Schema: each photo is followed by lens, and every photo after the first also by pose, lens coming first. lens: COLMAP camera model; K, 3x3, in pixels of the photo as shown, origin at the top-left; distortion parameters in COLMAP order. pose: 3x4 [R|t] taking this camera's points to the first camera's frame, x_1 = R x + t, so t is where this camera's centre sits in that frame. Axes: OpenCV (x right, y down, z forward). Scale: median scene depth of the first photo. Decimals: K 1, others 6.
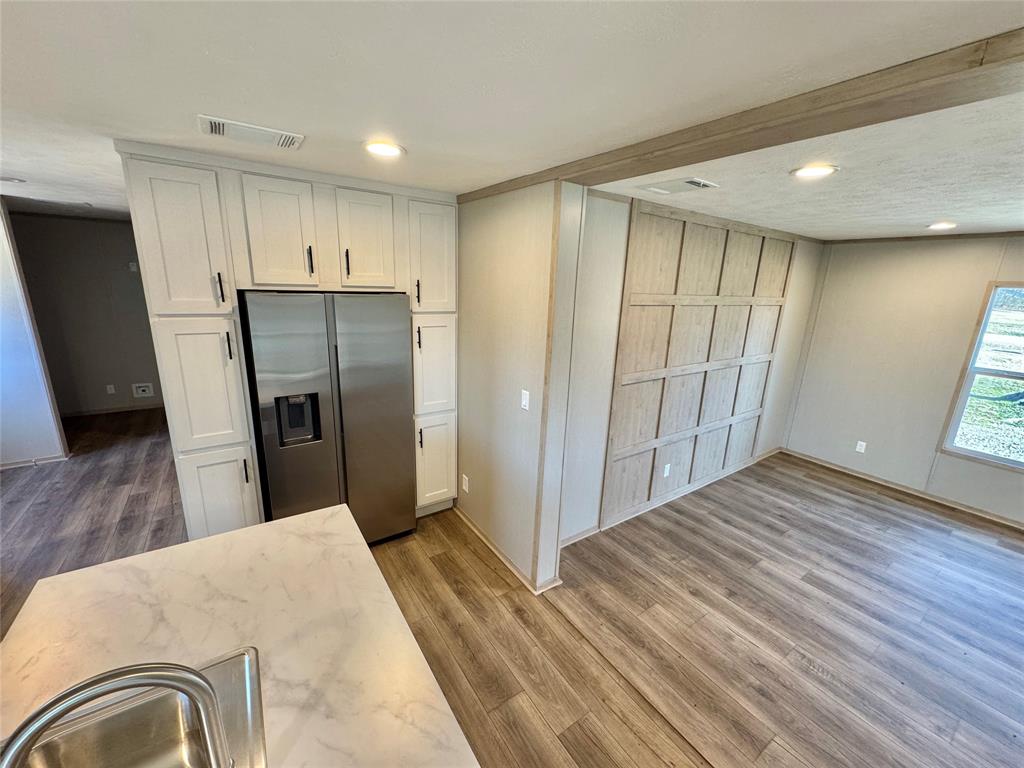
lens RADIAL K [[408.2, 0, 512.5], [0, 408.2, 383.7], [0, 0, 1]] dist [-0.000695, -0.000073]
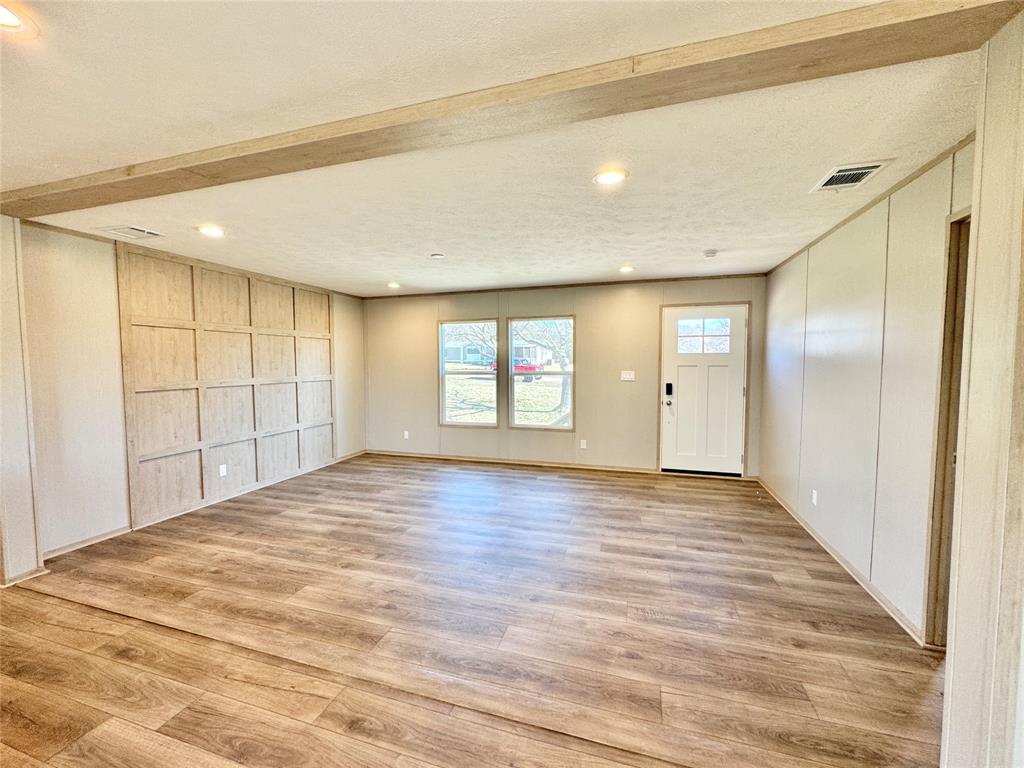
lens RADIAL K [[410.6, 0, 512.3], [0, 410.6, 383.5], [0, 0, 1]] dist [-0.000313, 0.000161]
pose [[0.785045, -0.073205, 0.615098, 0.364535], [0.183783, 0.975807, -0.118427, 0.294647], [-0.591547, 0.206015, 0.779506, -0.520752]]
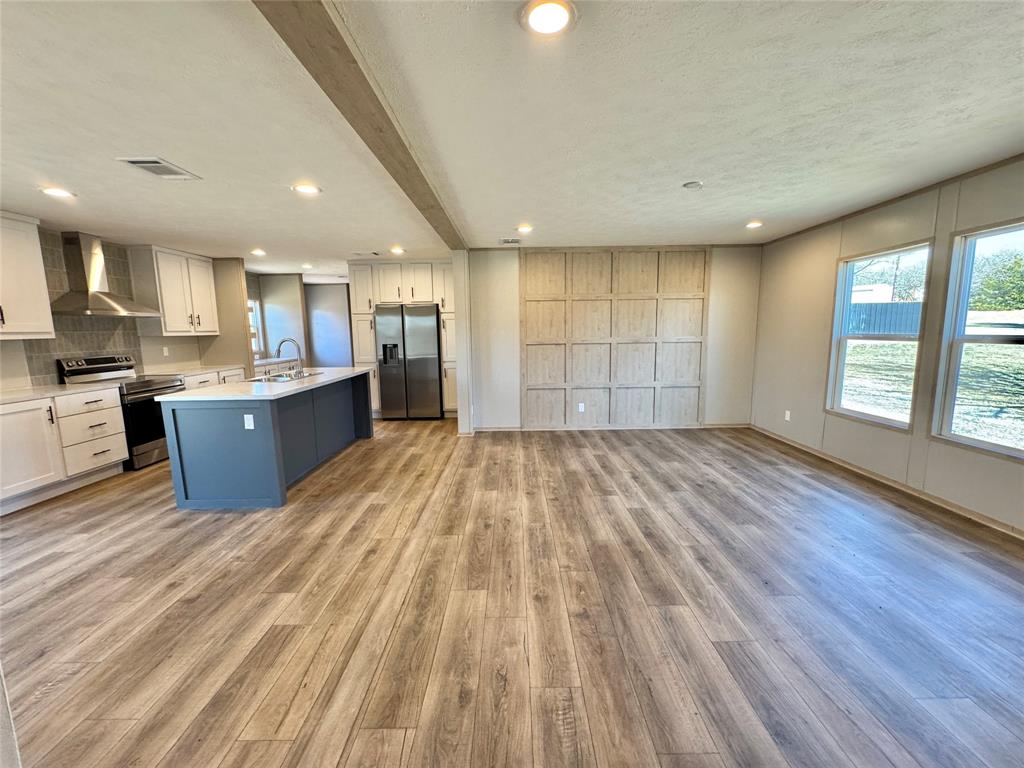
lens RADIAL K [[408.2, 0, 512.5], [0, 408.2, 383.7], [0, 0, 1]] dist [-0.000695, -0.000073]
pose [[0.821995, 0.025910, -0.568904, 1.171498], [-0.094879, 0.991234, -0.091944, 0.327042], [0.561535, 0.129555, 0.817248, -0.471627]]
